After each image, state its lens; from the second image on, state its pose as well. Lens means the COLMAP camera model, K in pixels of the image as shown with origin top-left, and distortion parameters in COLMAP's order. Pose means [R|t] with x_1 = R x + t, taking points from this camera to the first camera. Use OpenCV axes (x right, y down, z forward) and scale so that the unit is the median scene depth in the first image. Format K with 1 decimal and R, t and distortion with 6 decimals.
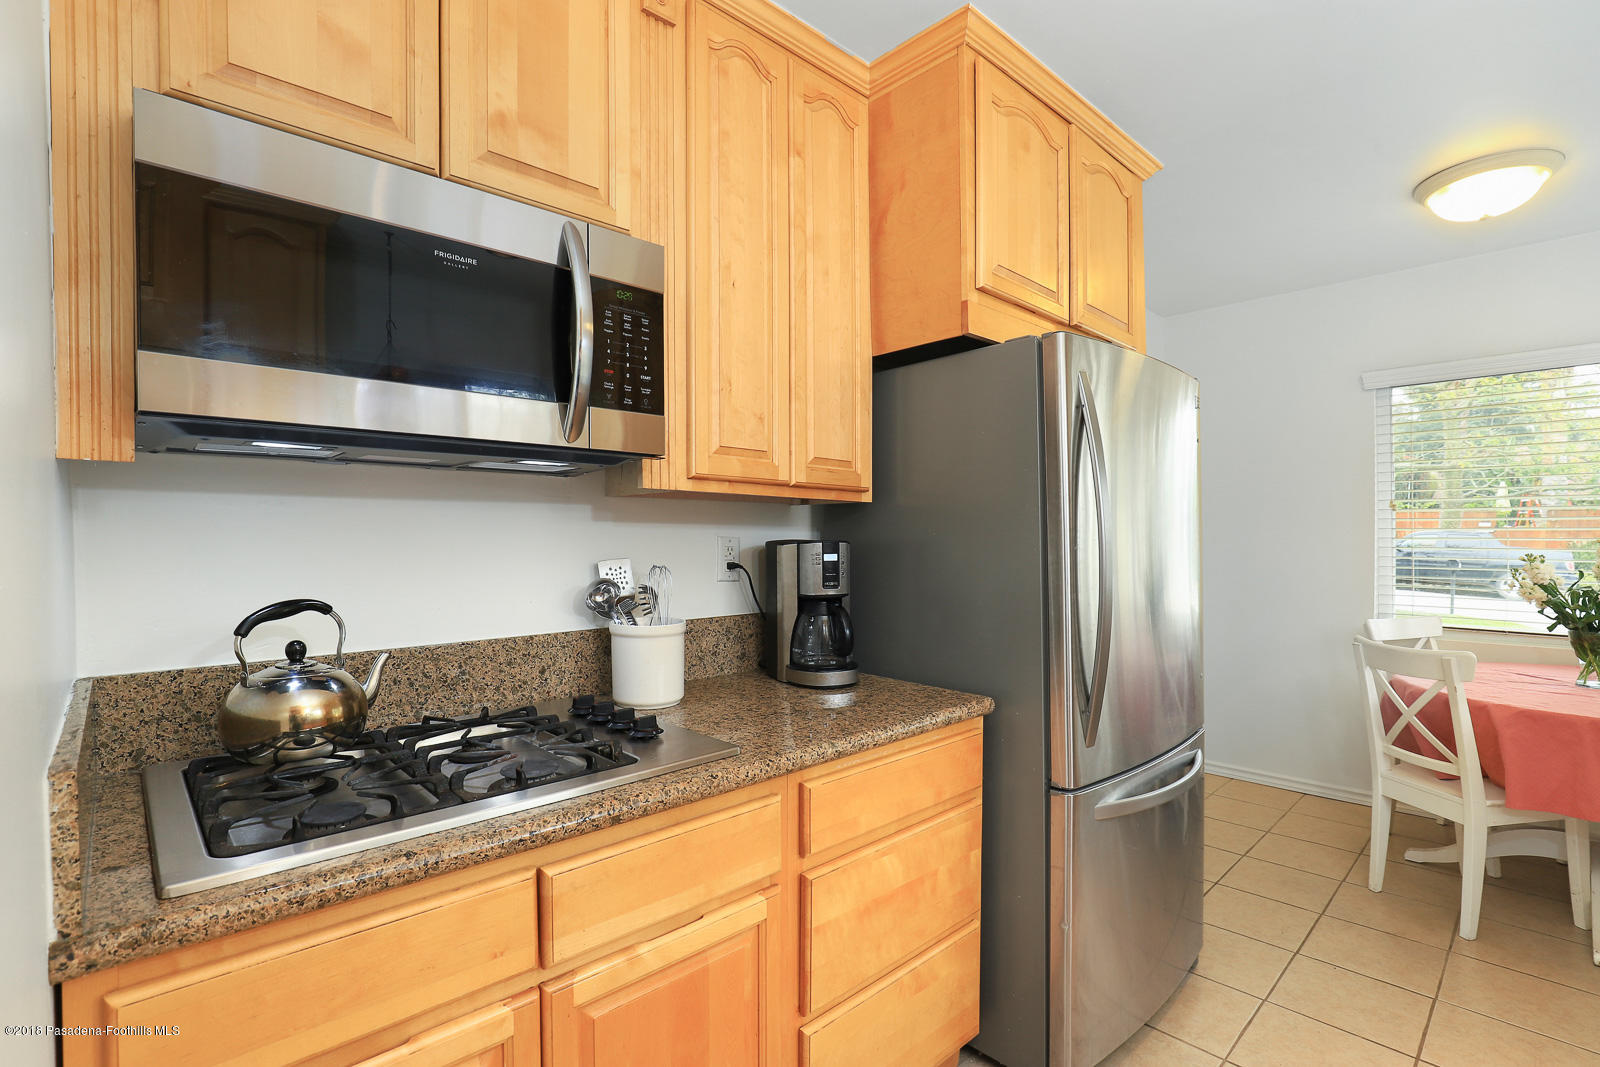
lens RADIAL K [[747.5, 0, 805.4], [0, 747.5, 537.0], [0, 0, 1]] dist [-0.031942, 0.001767]
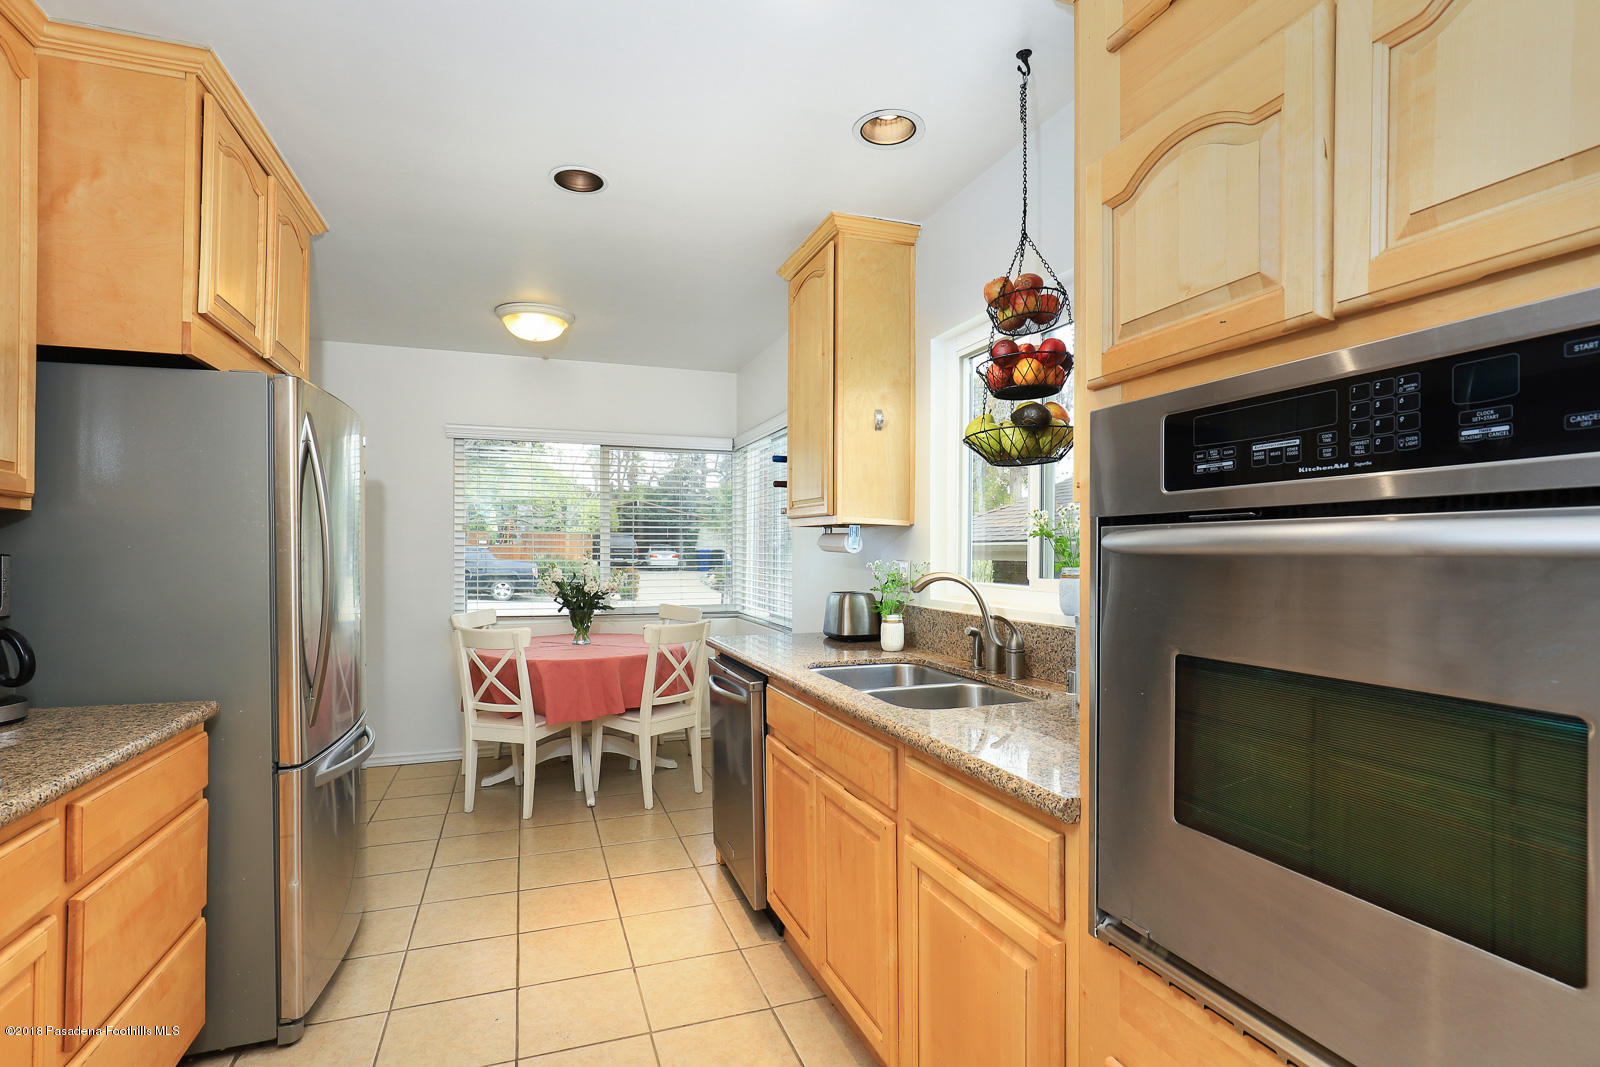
lens RADIAL K [[747.5, 0, 802.0], [0, 747.5, 545.0], [0, 0, 1]] dist [-0.031942, 0.001767]
pose [[0.395897, 0.010163, 0.918239, -0.286283], [-0.000158, 0.999939, -0.010999, 0.002463], [-0.918295, 0.004209, 0.395875, -0.141147]]
